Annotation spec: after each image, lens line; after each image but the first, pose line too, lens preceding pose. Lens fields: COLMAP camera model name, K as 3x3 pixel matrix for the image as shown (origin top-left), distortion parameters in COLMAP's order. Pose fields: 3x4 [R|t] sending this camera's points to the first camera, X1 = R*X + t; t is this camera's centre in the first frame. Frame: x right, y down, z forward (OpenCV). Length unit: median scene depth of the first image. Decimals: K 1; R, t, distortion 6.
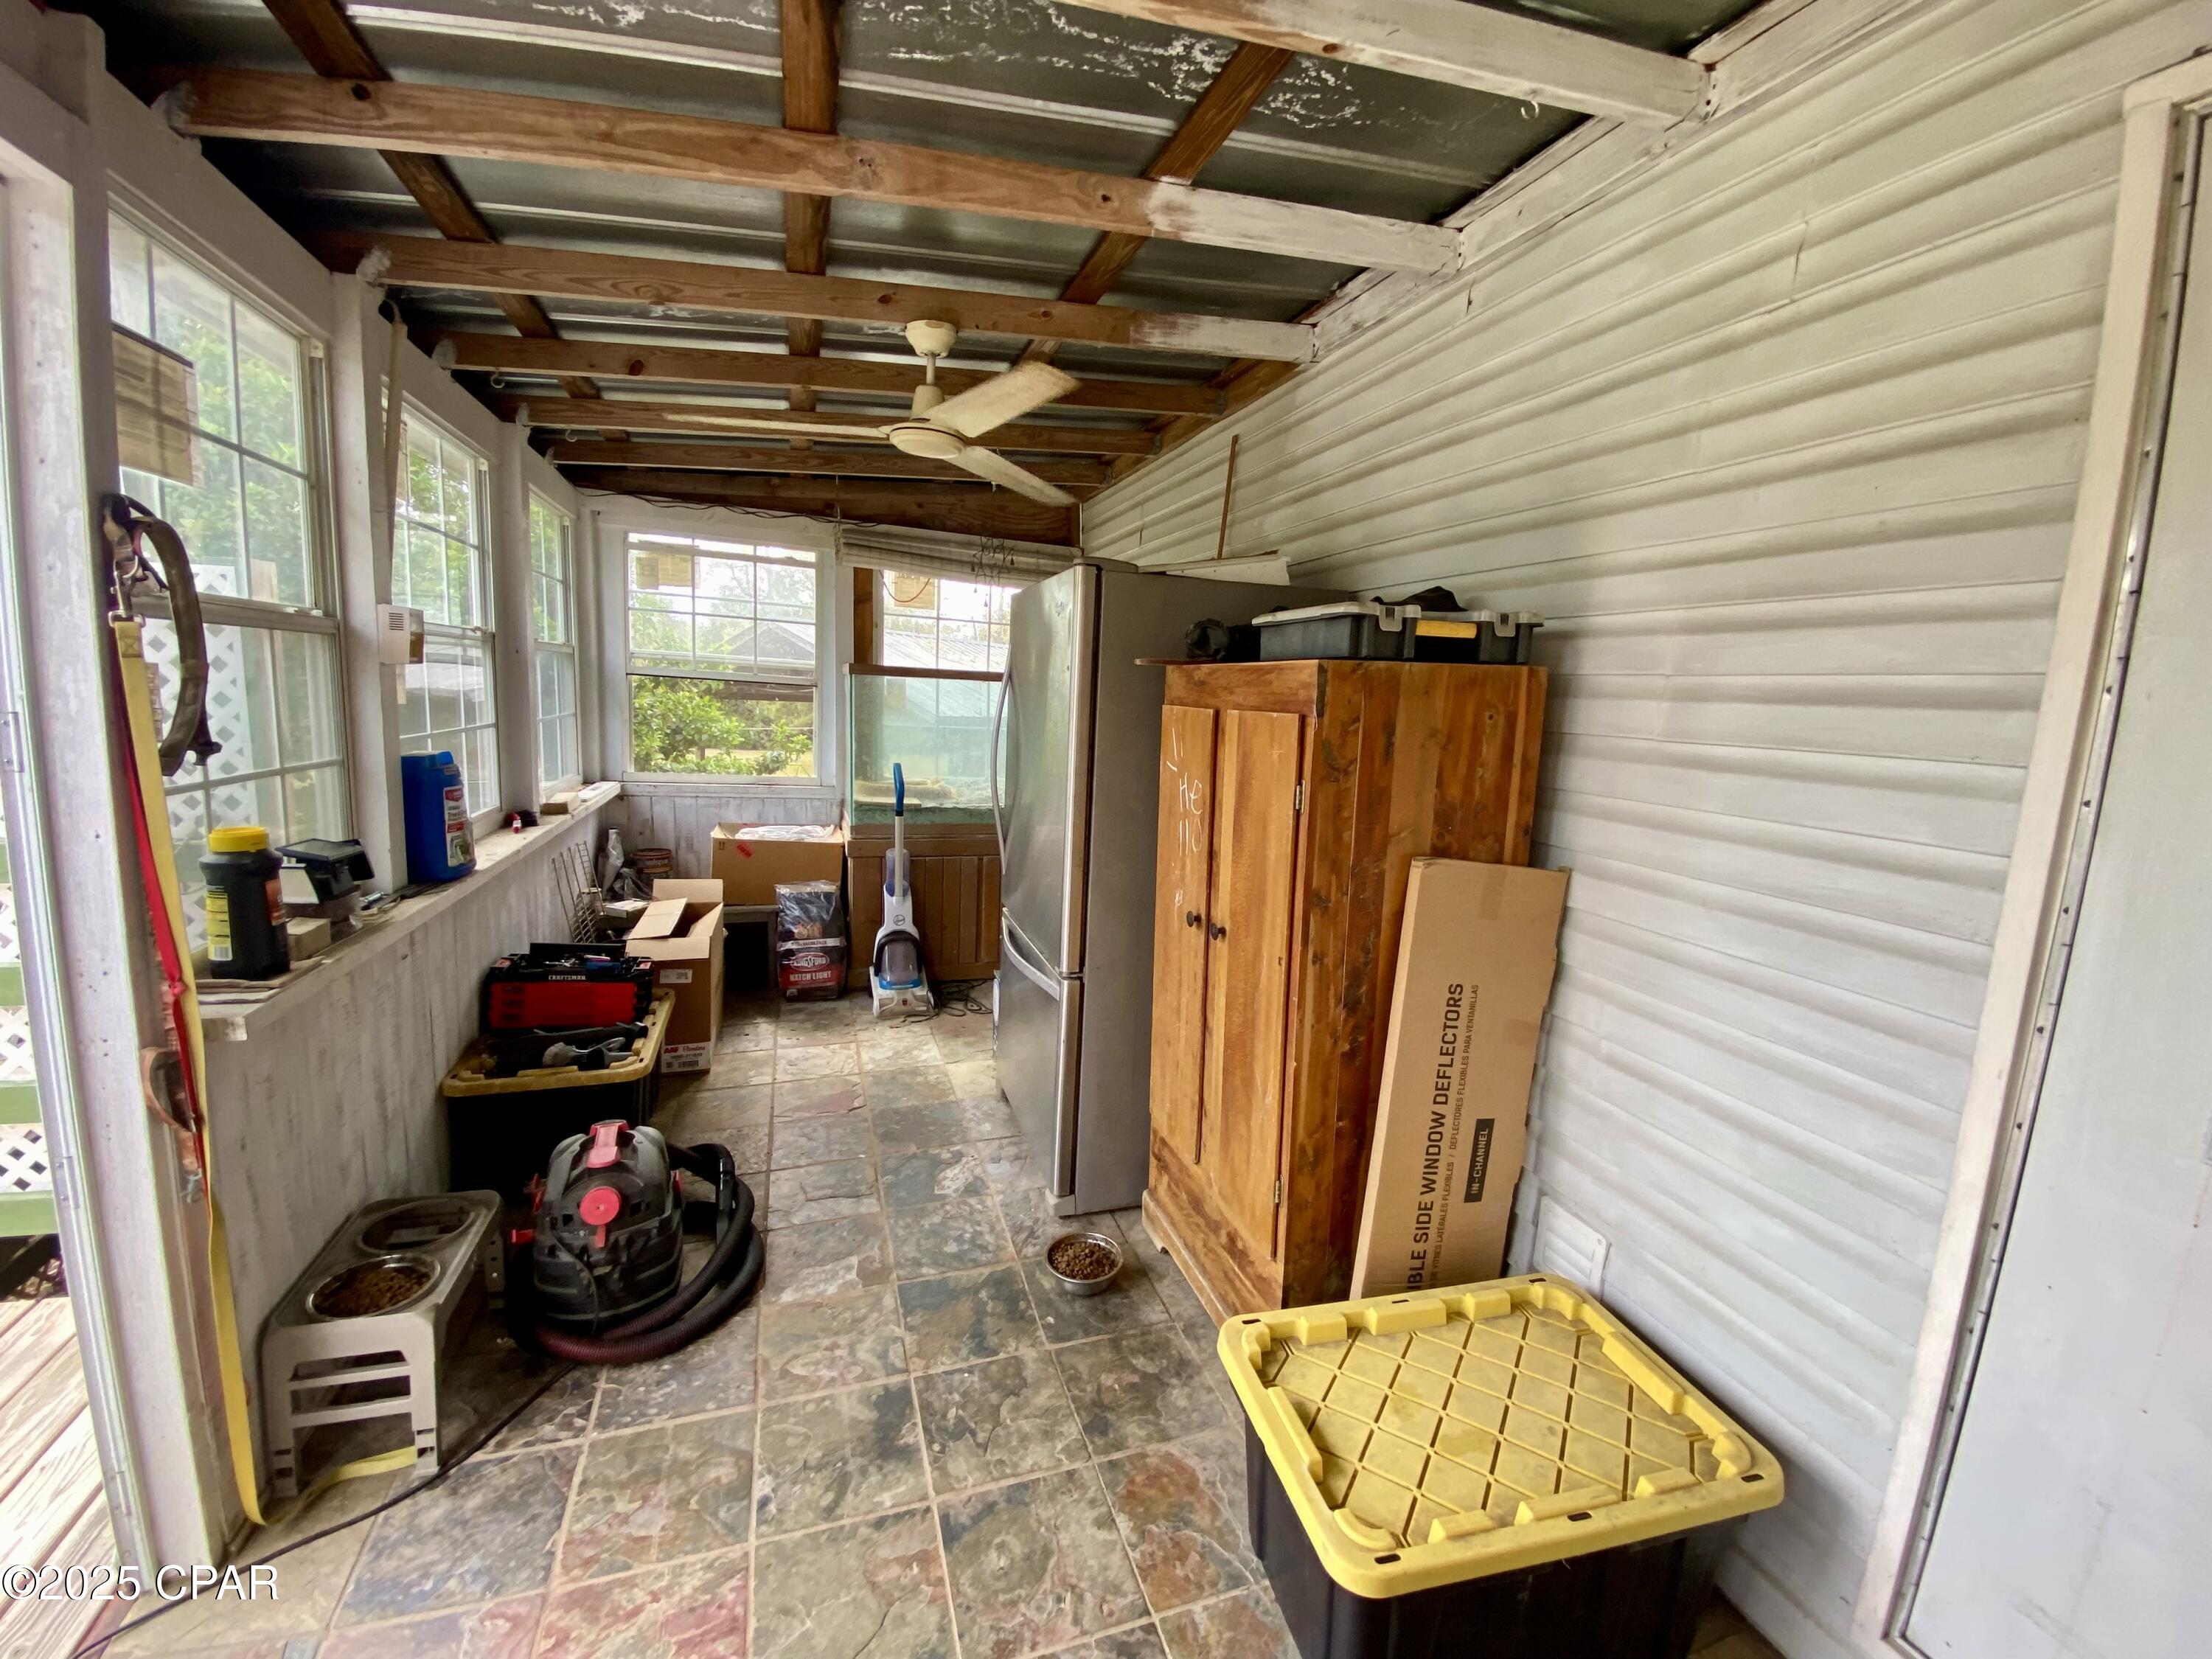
lens RADIAL K [[899.0, 0, 1097.9], [0, 899.0, 829.8], [0, 0, 1]] dist [0.017922, -0.019352]
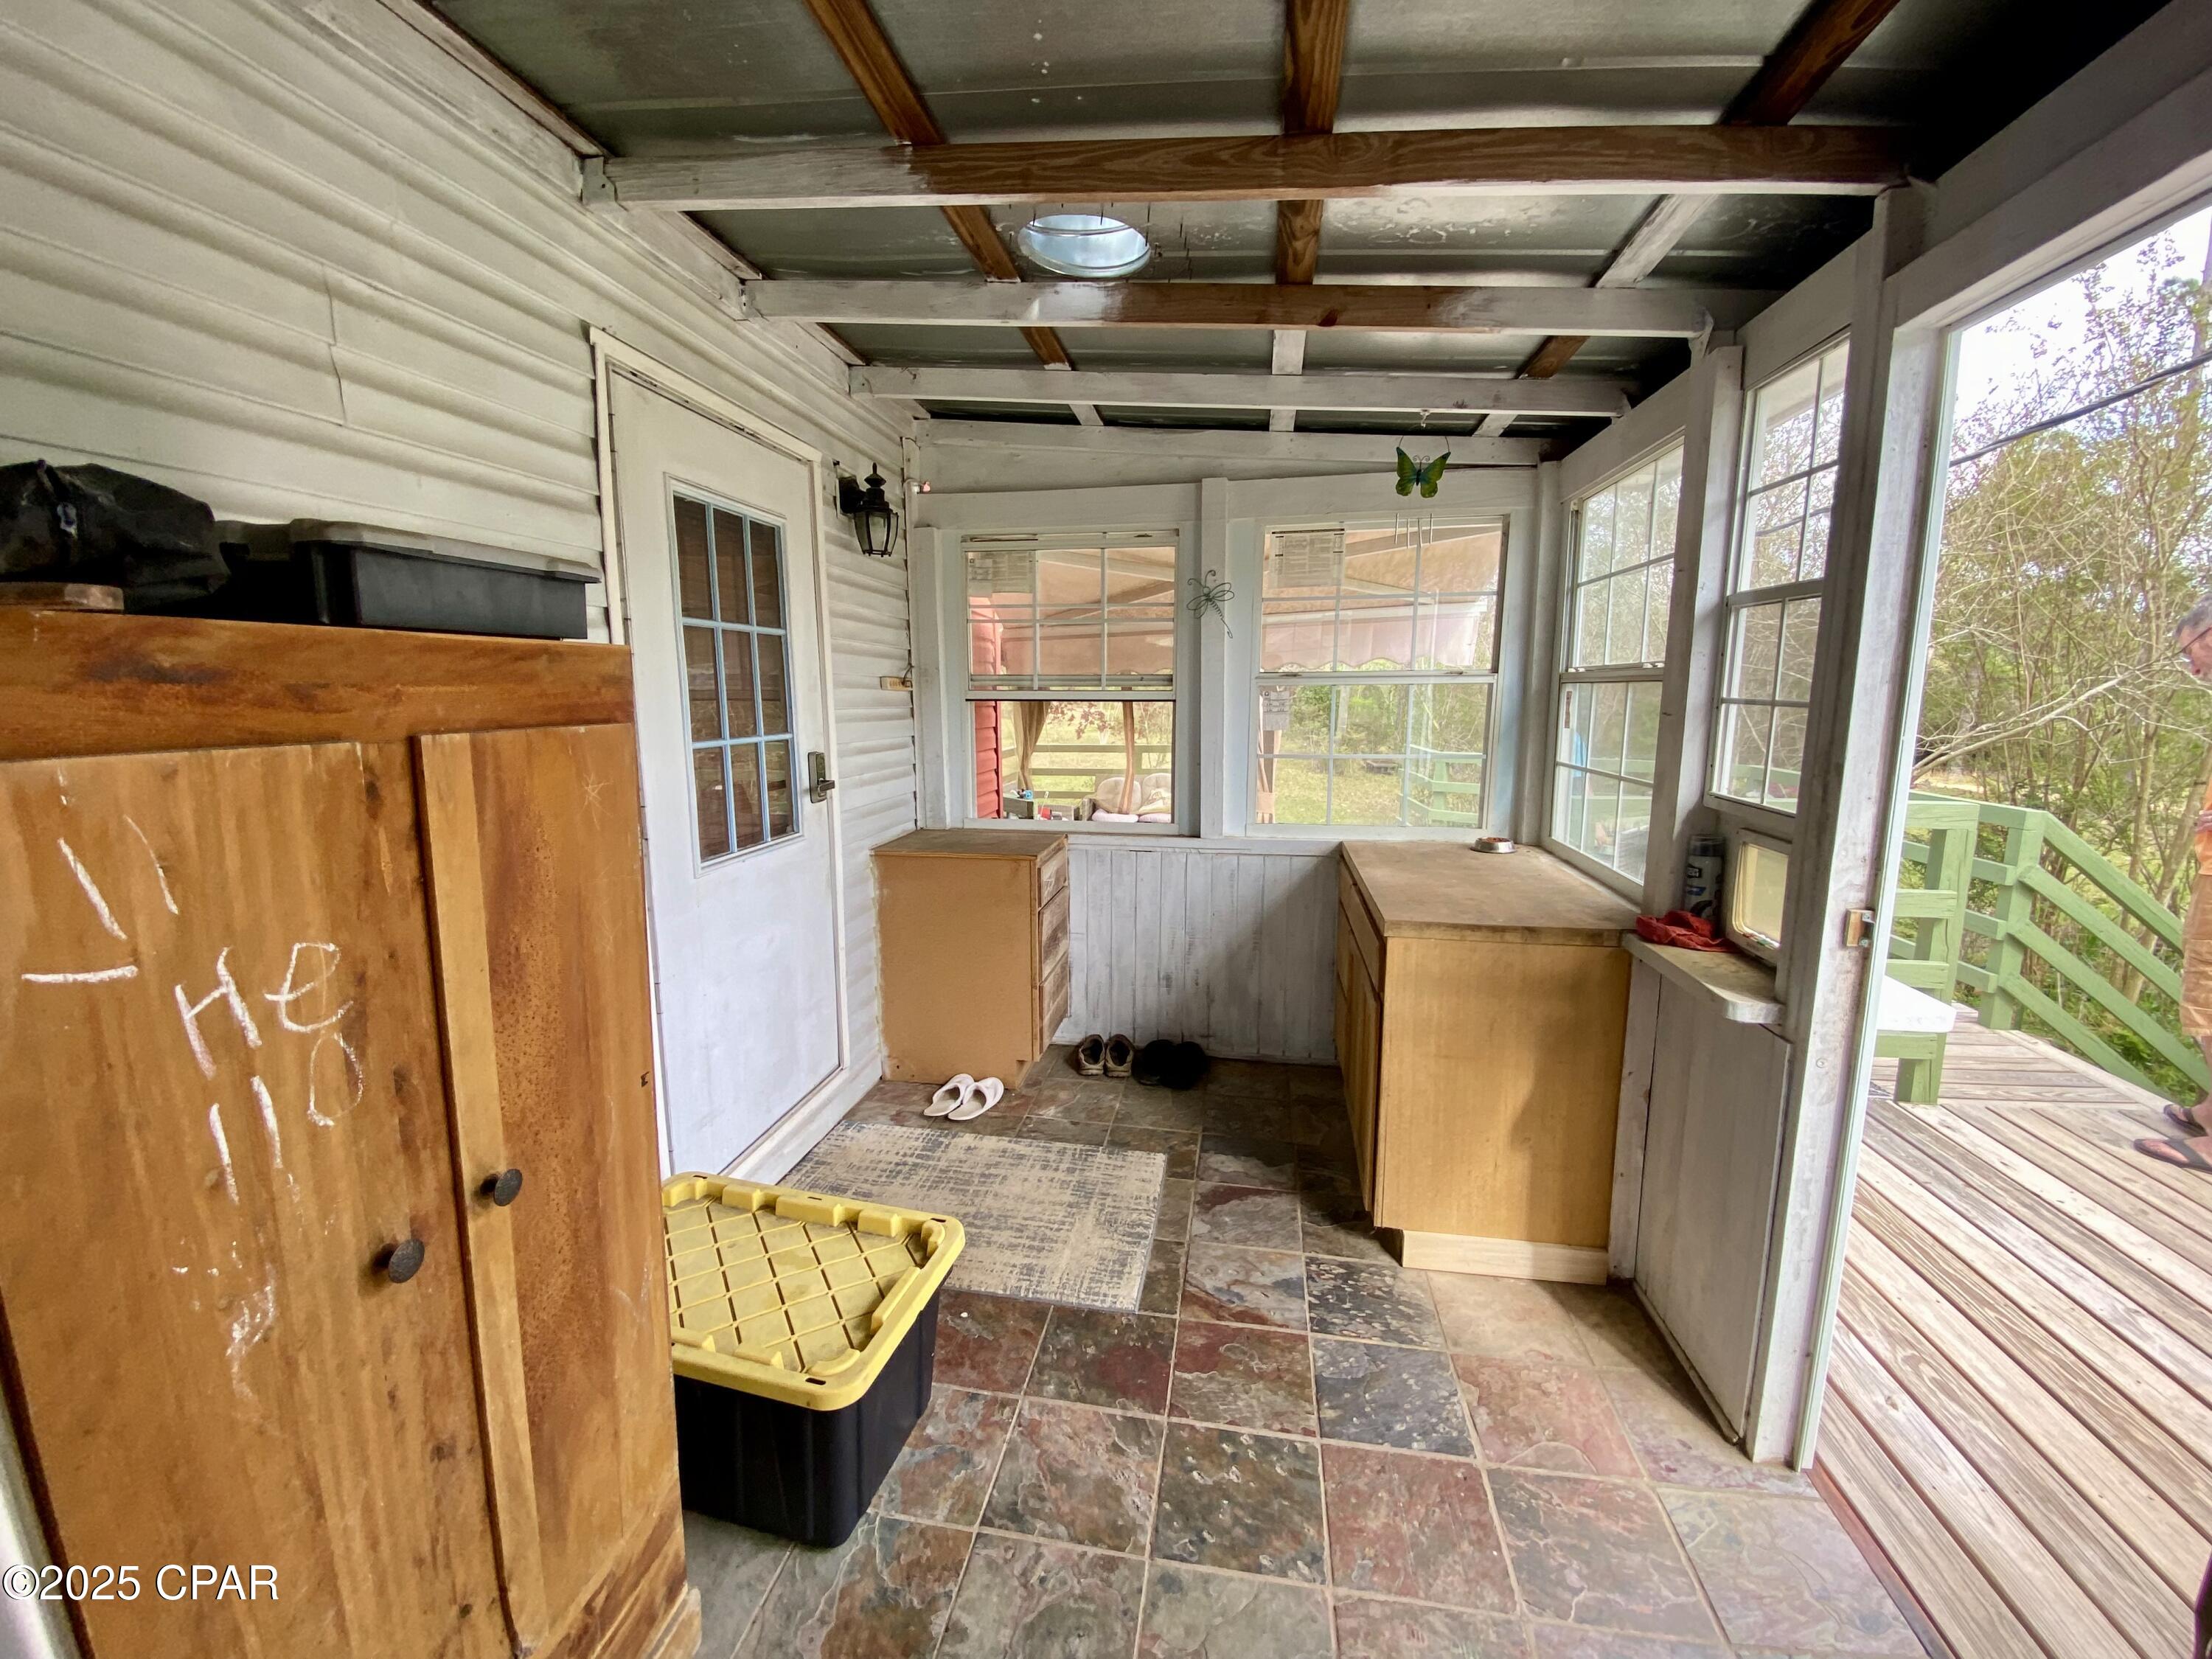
lens RADIAL K [[899.0, 0, 1097.9], [0, 899.0, 829.8], [0, 0, 1]] dist [0.017922, -0.019352]
pose [[-0.880617, -0.120443, 0.458266, -0.470649], [0.032389, 0.949591, 0.311814, -0.286162], [-0.472721, 0.289431, -0.832325, 1.587008]]
